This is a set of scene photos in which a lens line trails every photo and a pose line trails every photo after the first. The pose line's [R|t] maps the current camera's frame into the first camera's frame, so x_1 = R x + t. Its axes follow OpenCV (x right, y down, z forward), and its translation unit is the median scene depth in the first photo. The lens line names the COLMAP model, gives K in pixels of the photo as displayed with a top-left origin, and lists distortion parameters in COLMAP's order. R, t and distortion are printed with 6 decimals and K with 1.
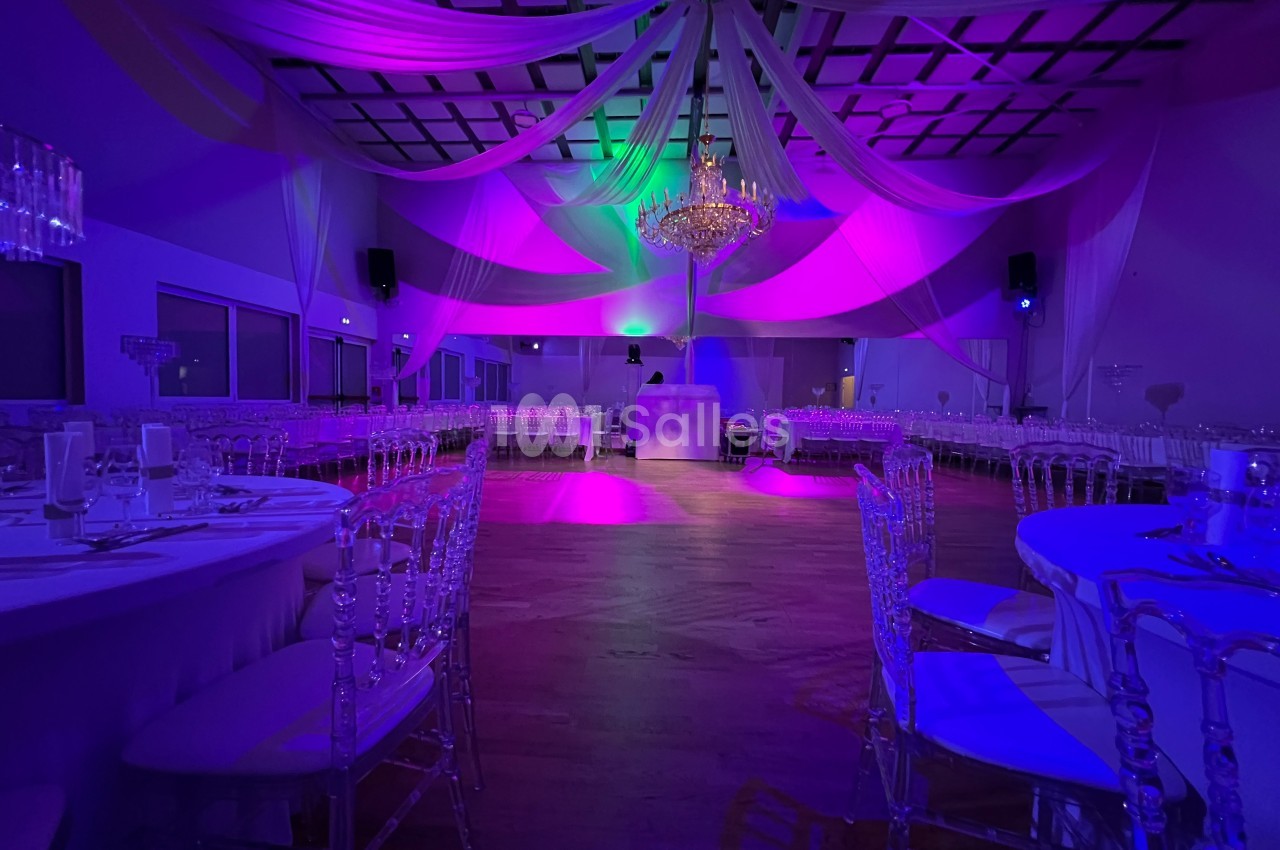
lens RADIAL K [[516.2, 0, 635.2], [0, 516.2, 431.3], [0, 0, 1]] dist [-0.001748, 0.000046]
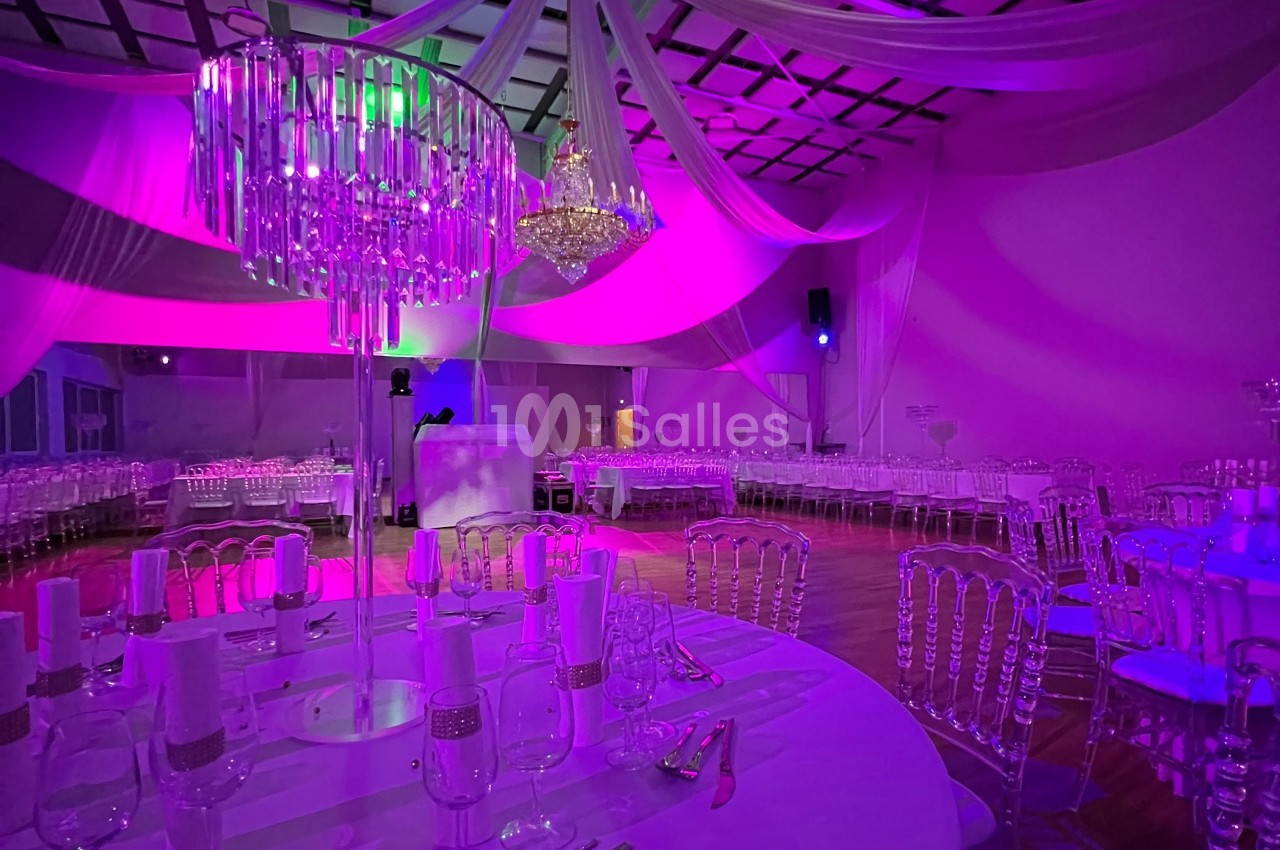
lens RADIAL K [[689.8, 0, 642.8], [0, 689.8, 459.1], [0, 0, 1]] dist [-0.003615, 0.001205]
pose [[0.881186, -0.032252, 0.471668, -0.183963], [0.047073, 0.998698, -0.019653, -0.010356], [-0.470420, 0.039520, 0.881557, 0.014539]]
